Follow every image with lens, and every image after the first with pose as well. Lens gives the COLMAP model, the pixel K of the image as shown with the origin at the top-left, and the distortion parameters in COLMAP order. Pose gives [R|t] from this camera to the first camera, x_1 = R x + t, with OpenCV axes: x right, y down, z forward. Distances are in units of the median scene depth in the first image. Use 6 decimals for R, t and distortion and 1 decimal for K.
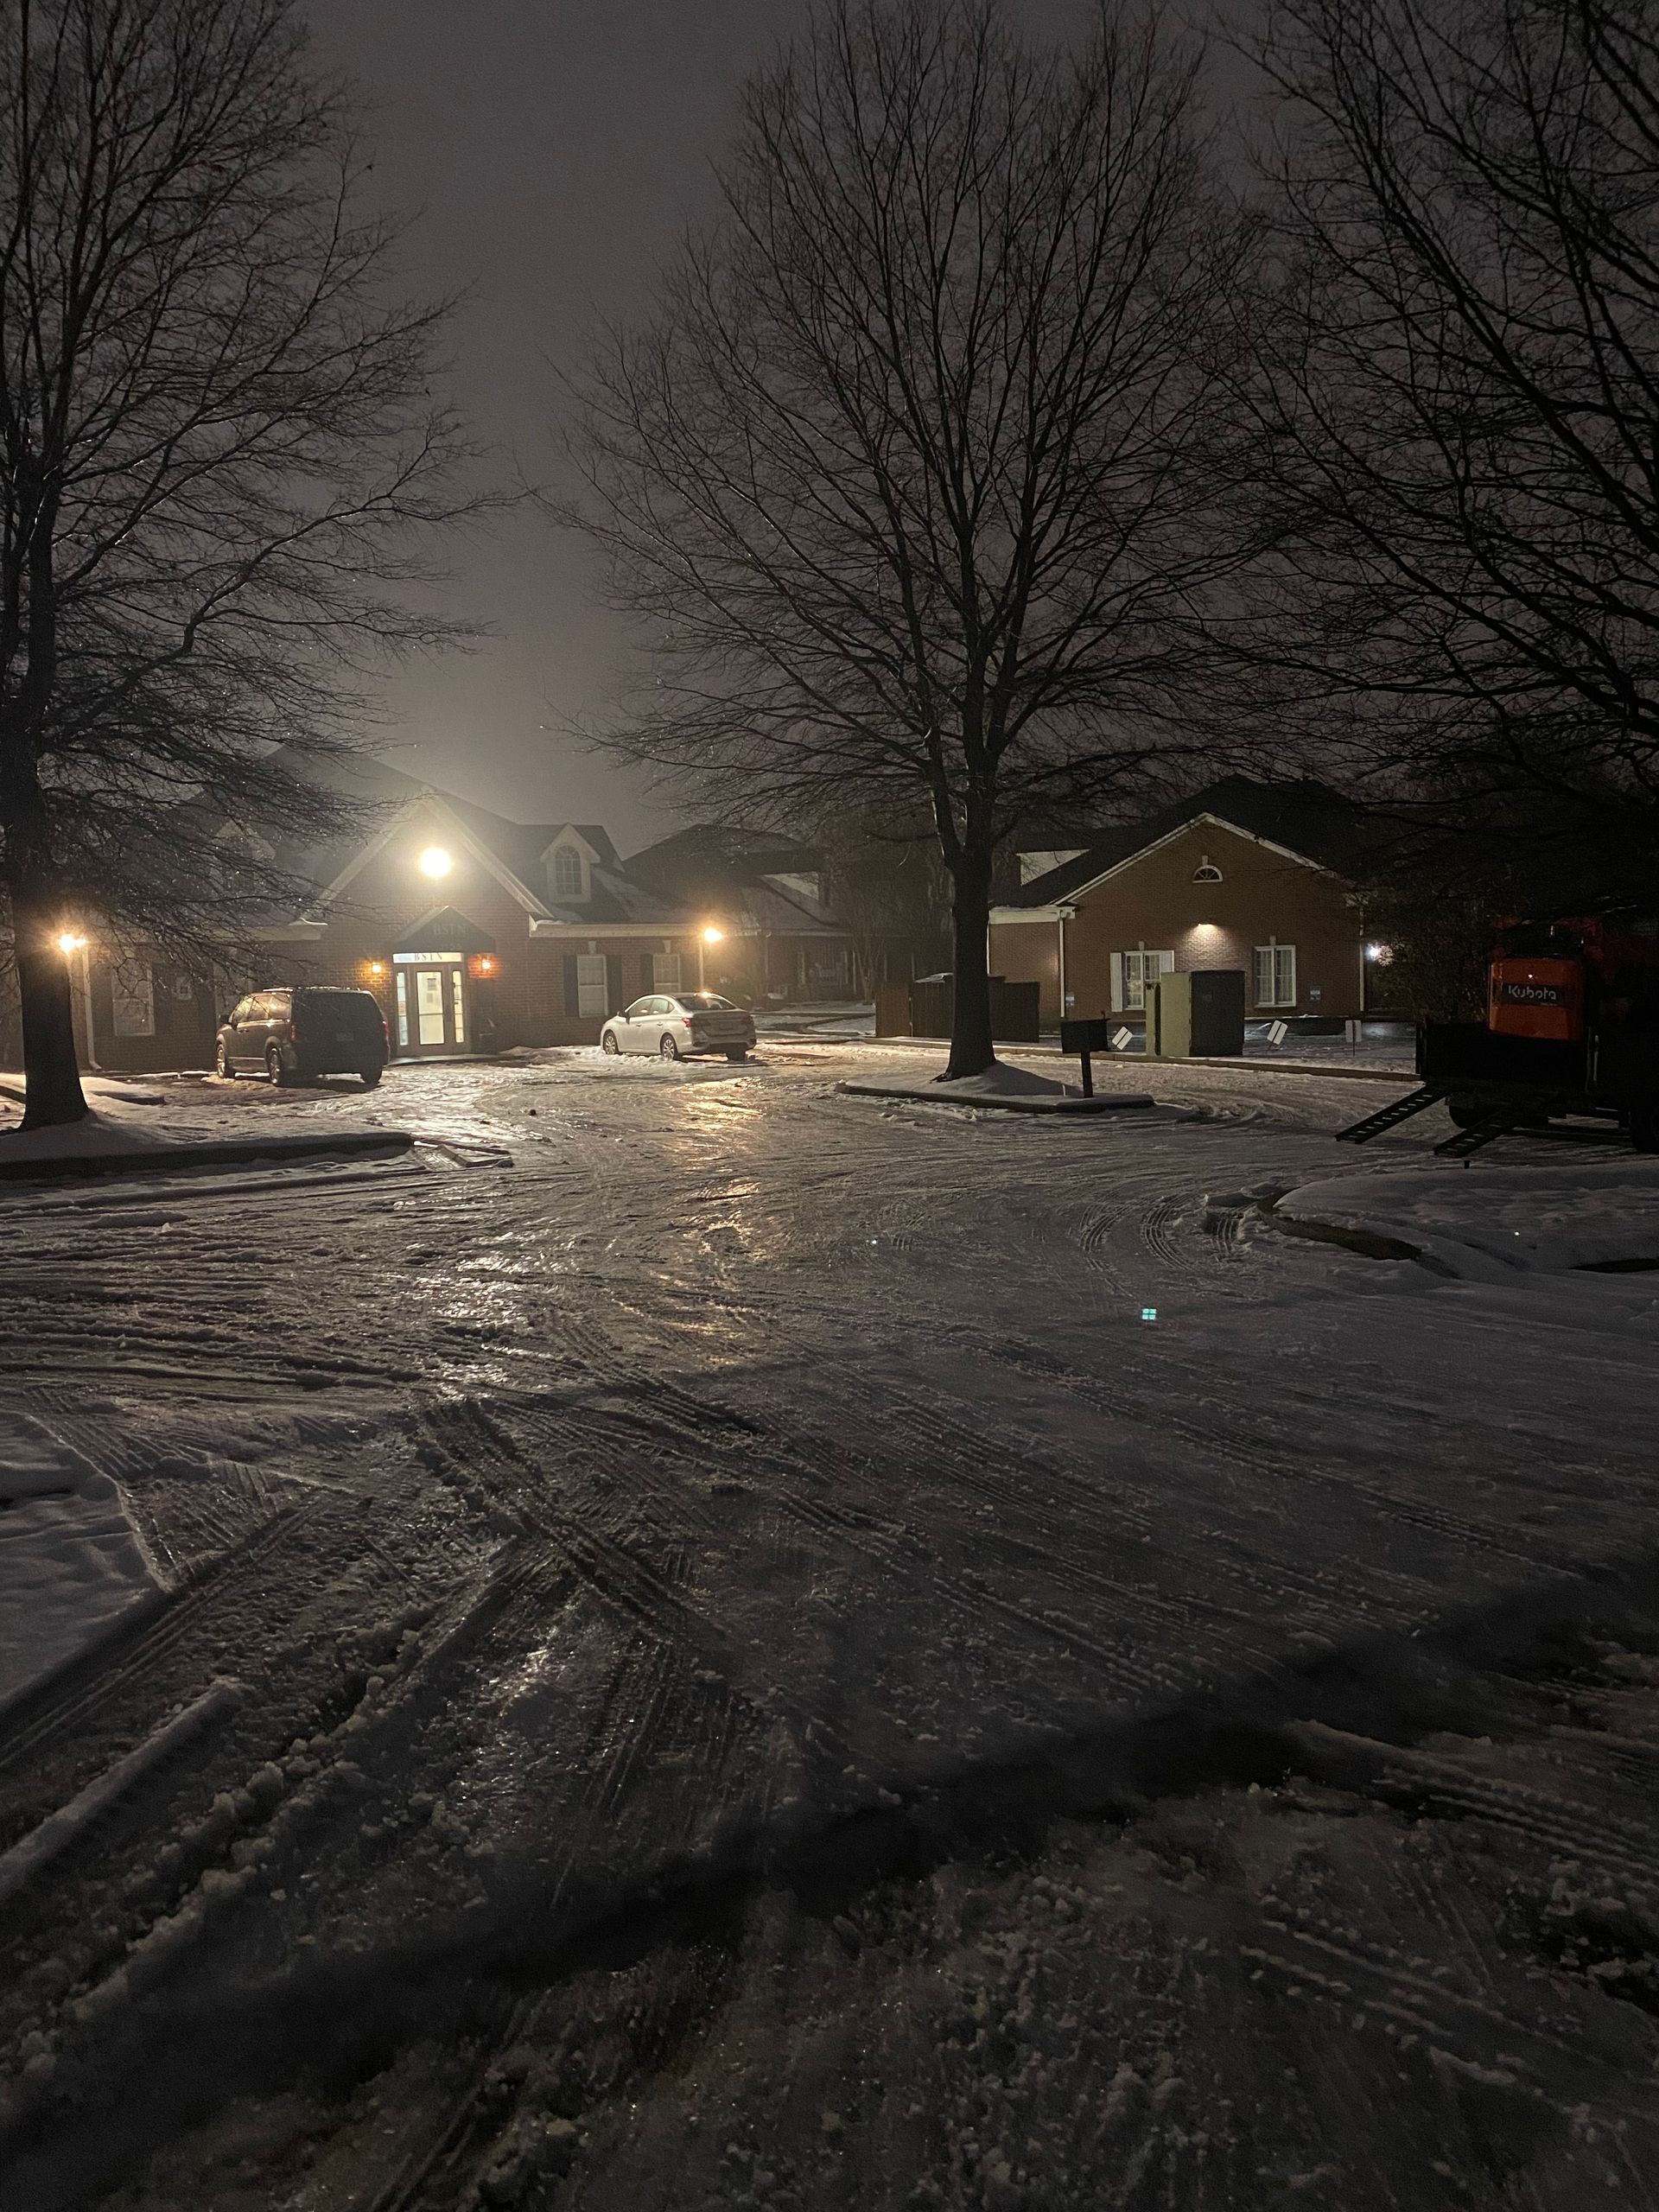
lens RADIAL K [[1682.2, 0, 809.3], [0, 1682.2, 1078.6], [0, 0, 1]] dist [0.052661, -0.050235]
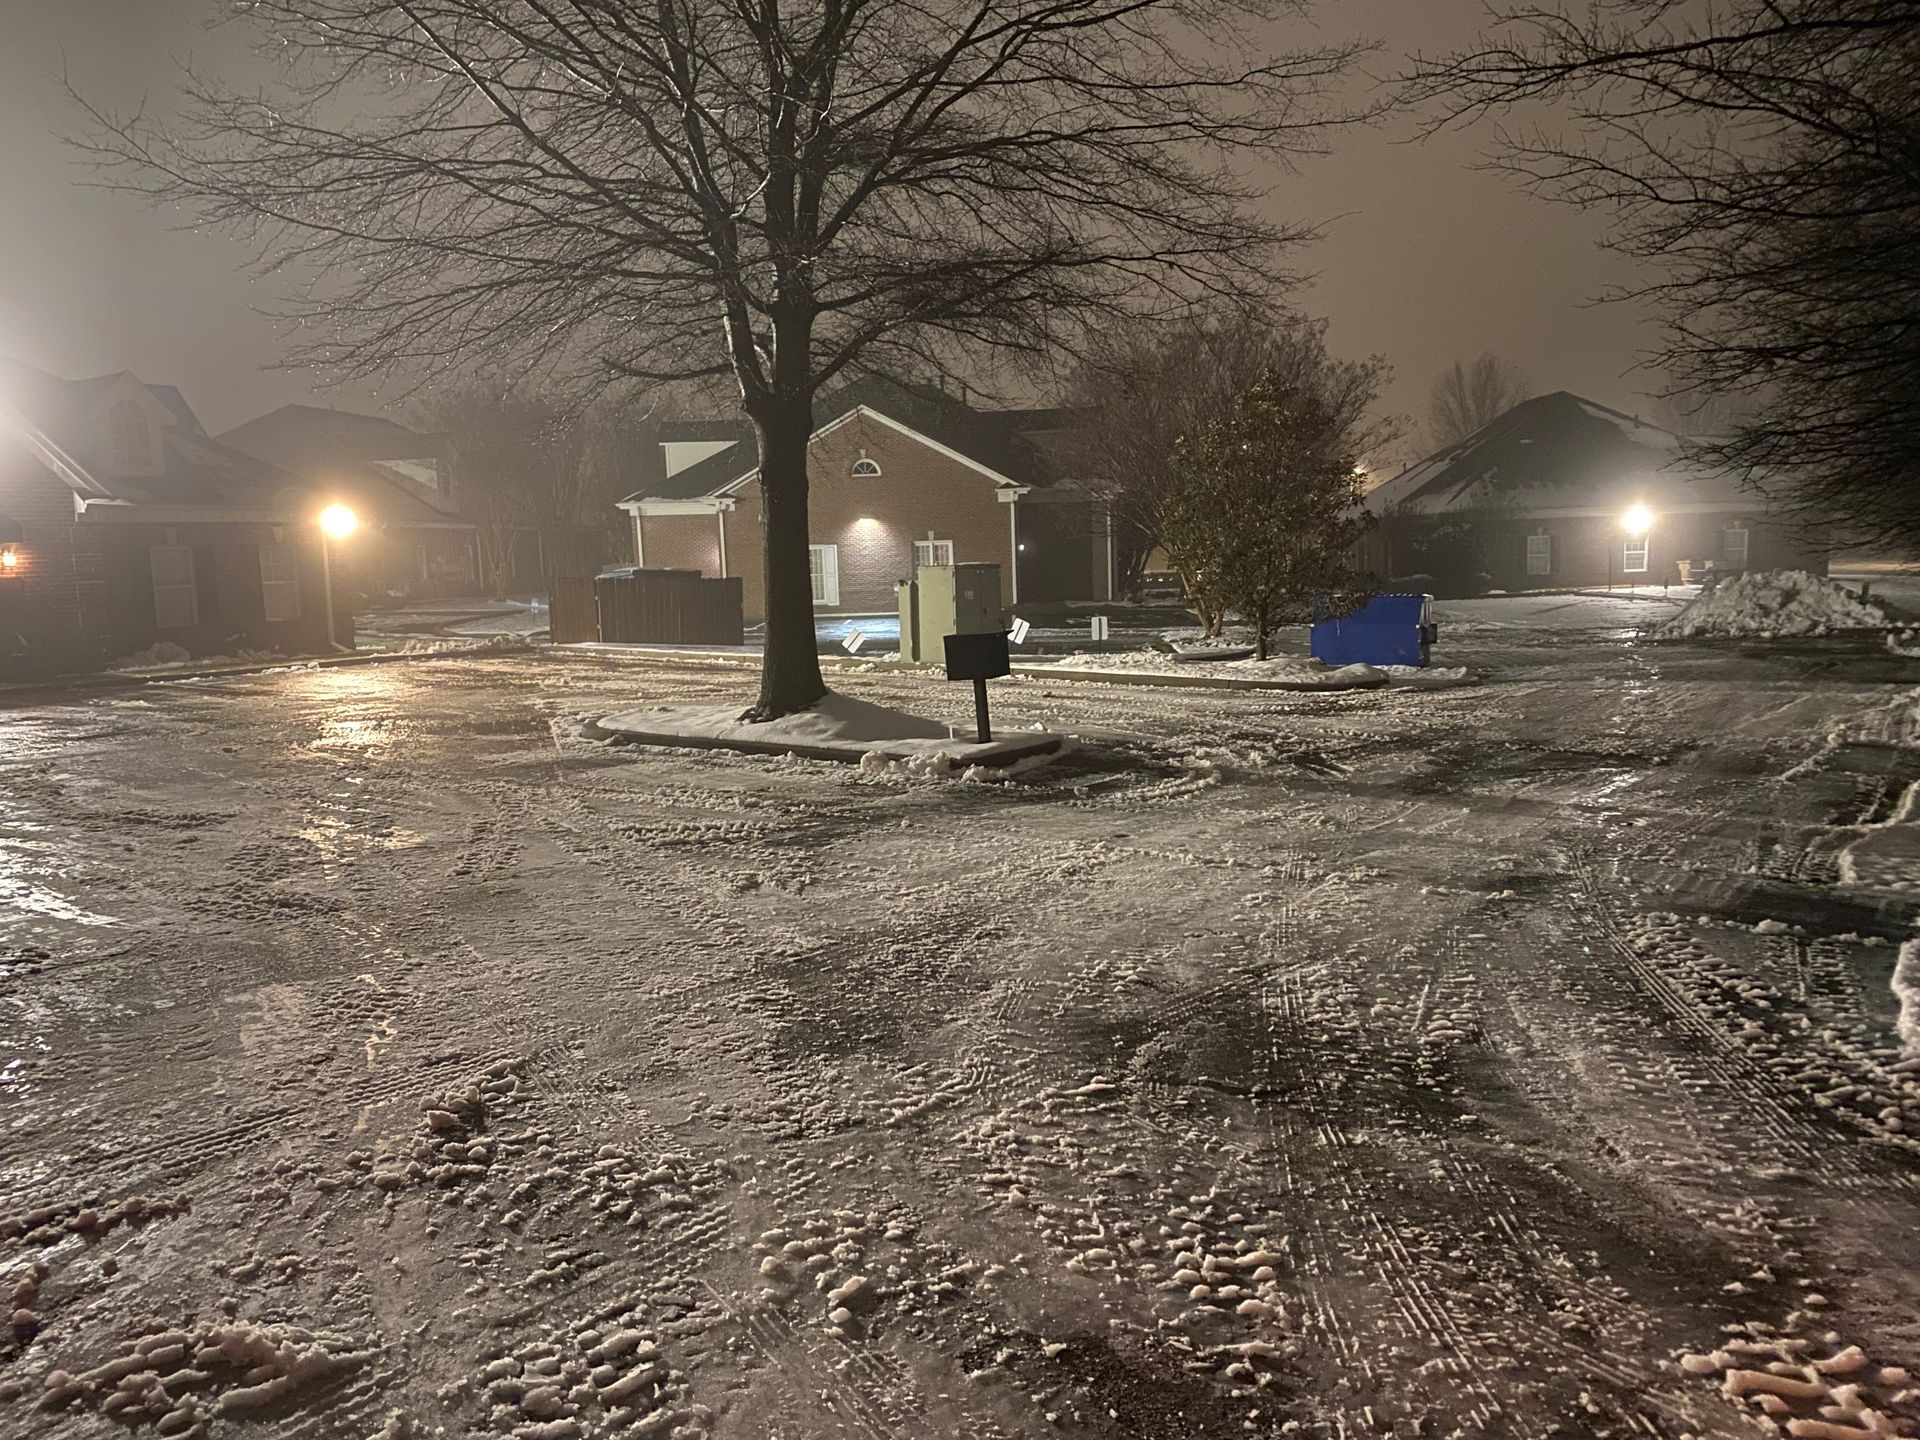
lens RADIAL K [[1451.9, 0, 972.1], [0, 1451.9, 740.5], [0, 0, 1]] dist [0.071331, -0.147430]
pose [[0.930997, -0.046869, 0.362005, -0.114116], [0.026985, 0.997846, 0.059793, -0.046739], [-0.364028, -0.045899, 0.930256, 0.777125]]
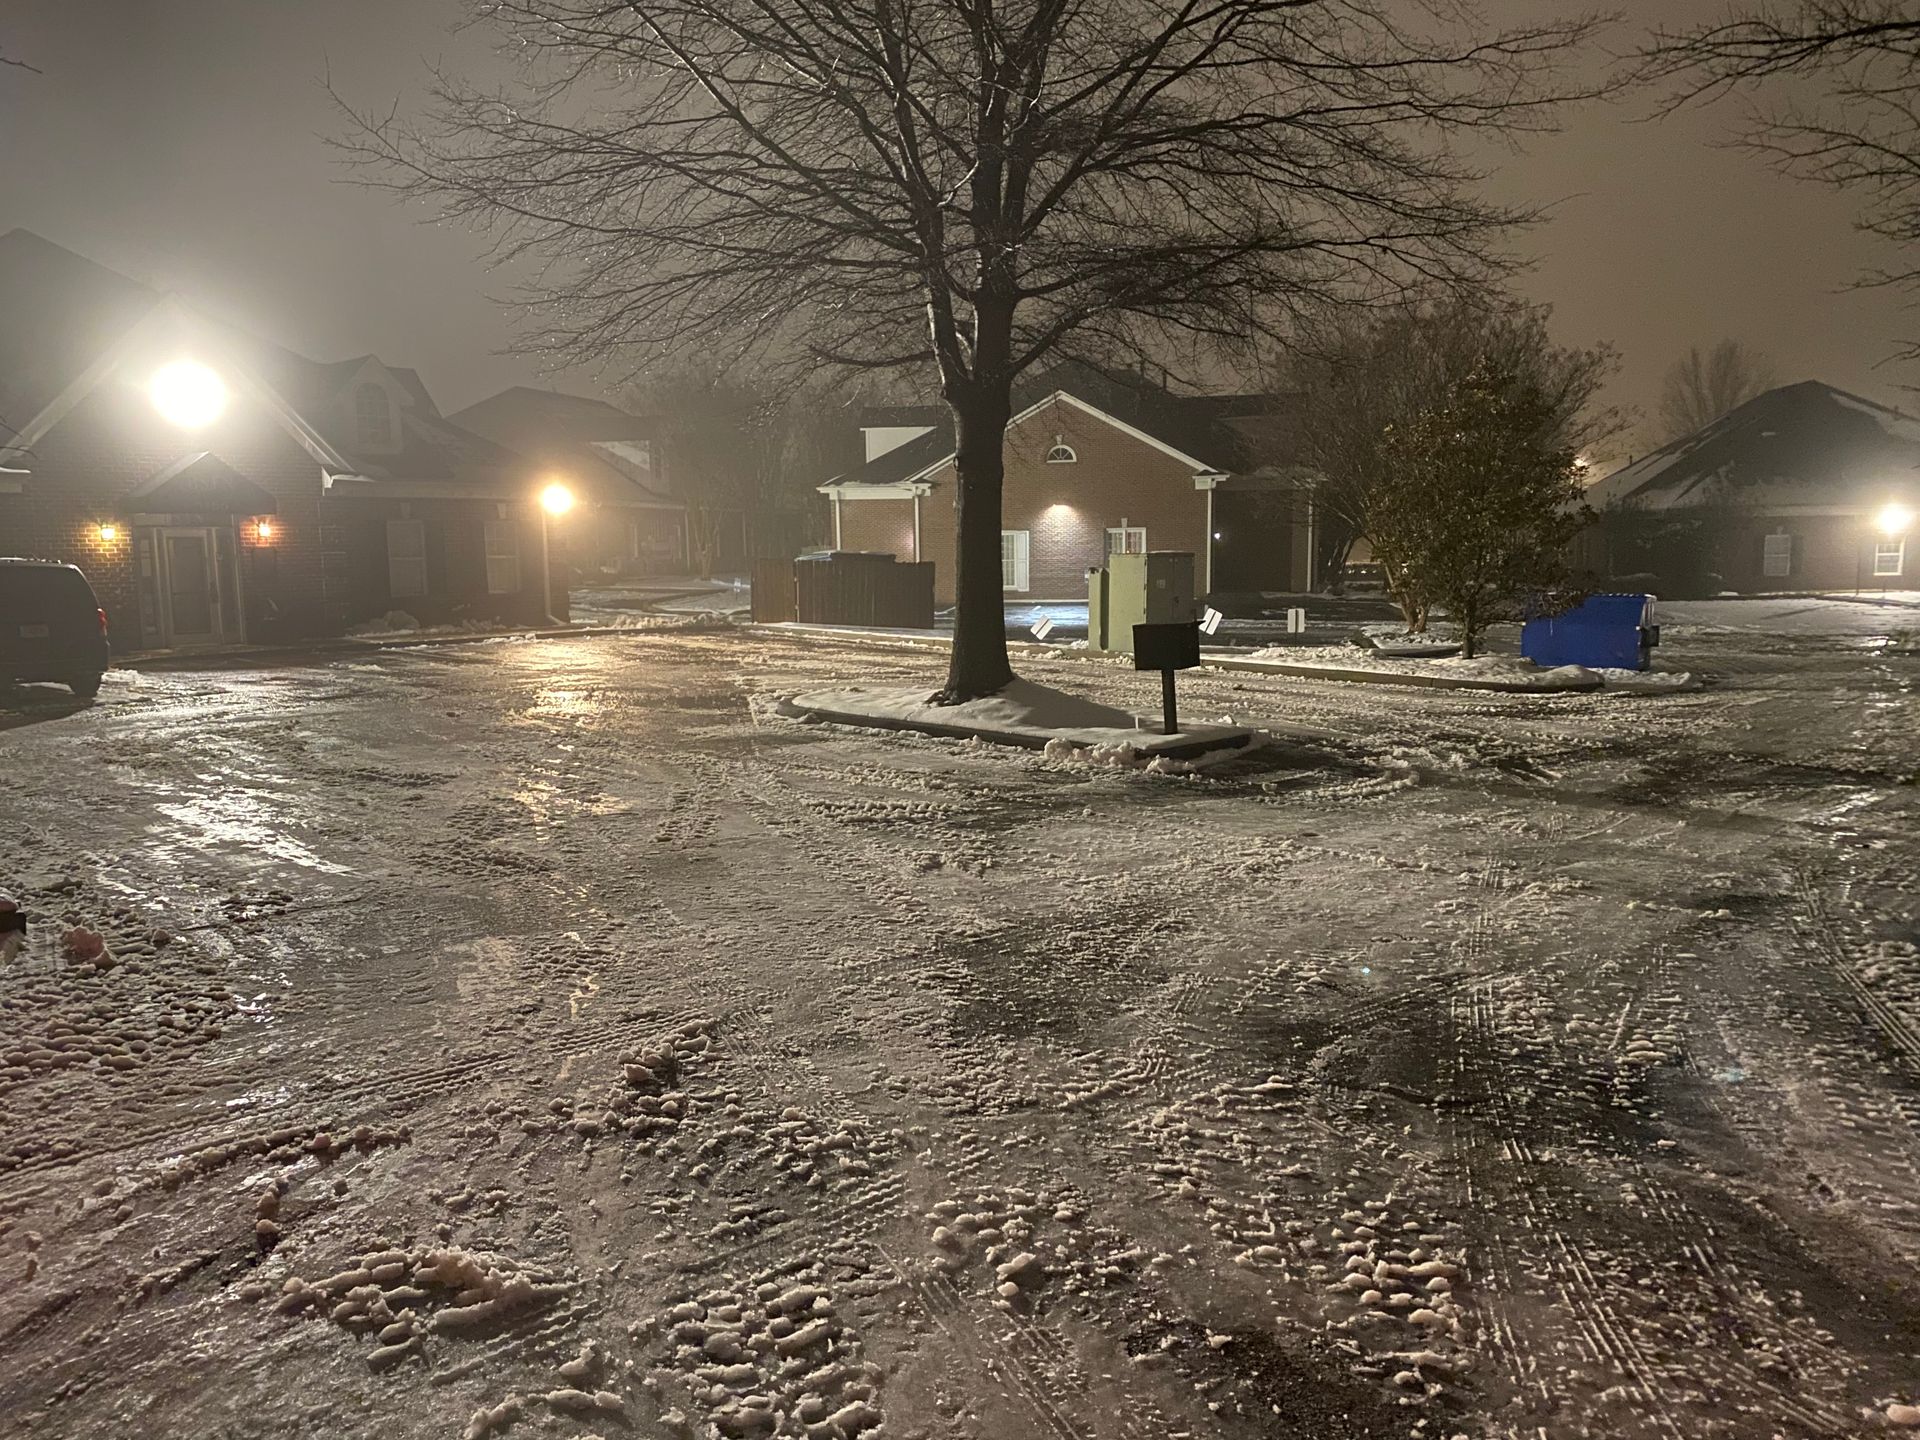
lens RADIAL K [[1460.1, 0, 960.0], [0, 1460.1, 720.0], [0, 0, 1]] dist [0.052661, -0.050235]
pose [[0.972432, -0.011191, 0.232916, -0.115242], [-0.001205, 0.998593, 0.053014, -0.047018], [-0.233182, -0.051834, 0.971051, 0.773740]]
